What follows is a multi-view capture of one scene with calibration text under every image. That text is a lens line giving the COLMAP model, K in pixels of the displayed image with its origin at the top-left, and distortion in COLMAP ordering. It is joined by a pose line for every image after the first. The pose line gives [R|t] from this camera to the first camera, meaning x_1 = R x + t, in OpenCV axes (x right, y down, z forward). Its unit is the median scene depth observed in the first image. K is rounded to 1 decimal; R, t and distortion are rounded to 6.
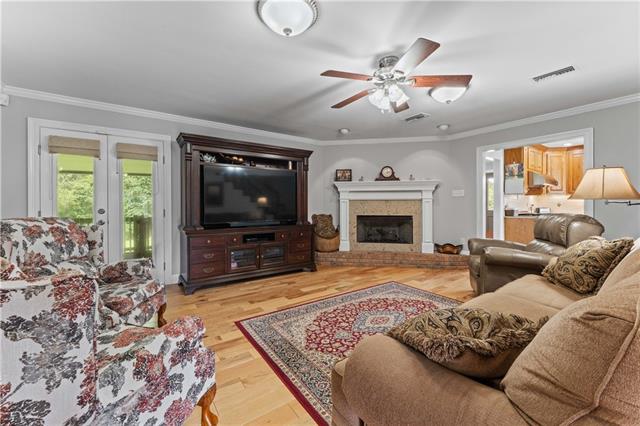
lens RADIAL K [[258.6, 0, 316.3], [0, 258.6, 211.0], [0, 0, 1]] dist [0.000647, -0.000035]
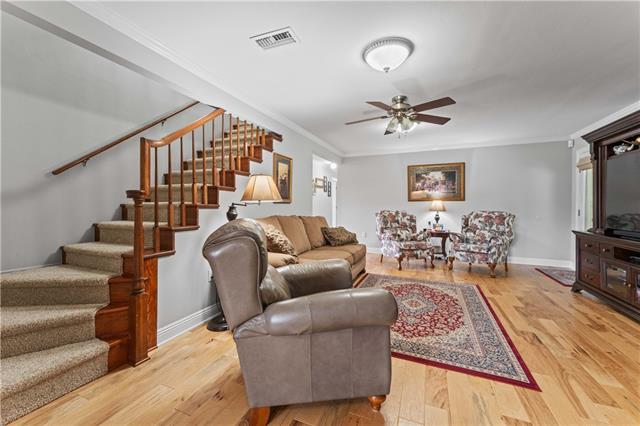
lens RADIAL K [[258.6, 0, 307.5], [0, 258.6, 200.7], [0, 0, 1]] dist [0.000647, -0.000035]
pose [[-0.870139, -0.004755, -0.492784, 1.060419], [-0.005055, 0.999987, -0.000722, -0.041876], [0.492781, 0.001863, -0.870151, 1.505513]]
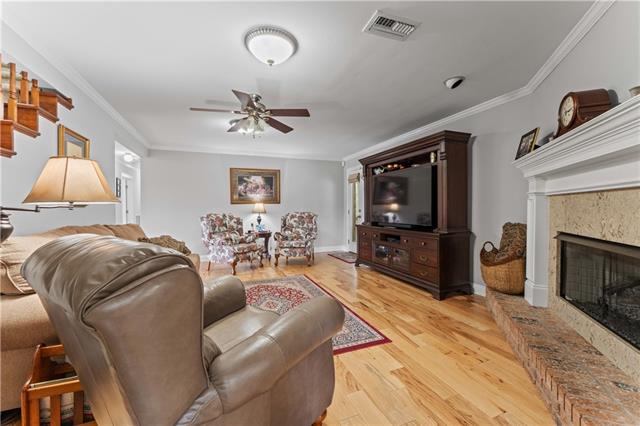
lens RADIAL K [[258.6, 0, 313.2], [0, 258.6, 206.7], [0, 0, 1]] dist [0.000647, -0.000035]
pose [[-0.254702, 0.005563, -0.967004, 1.143072], [-0.005930, 0.999956, 0.007314, -0.039696], [0.967001, 0.007598, -0.254658, 1.249462]]
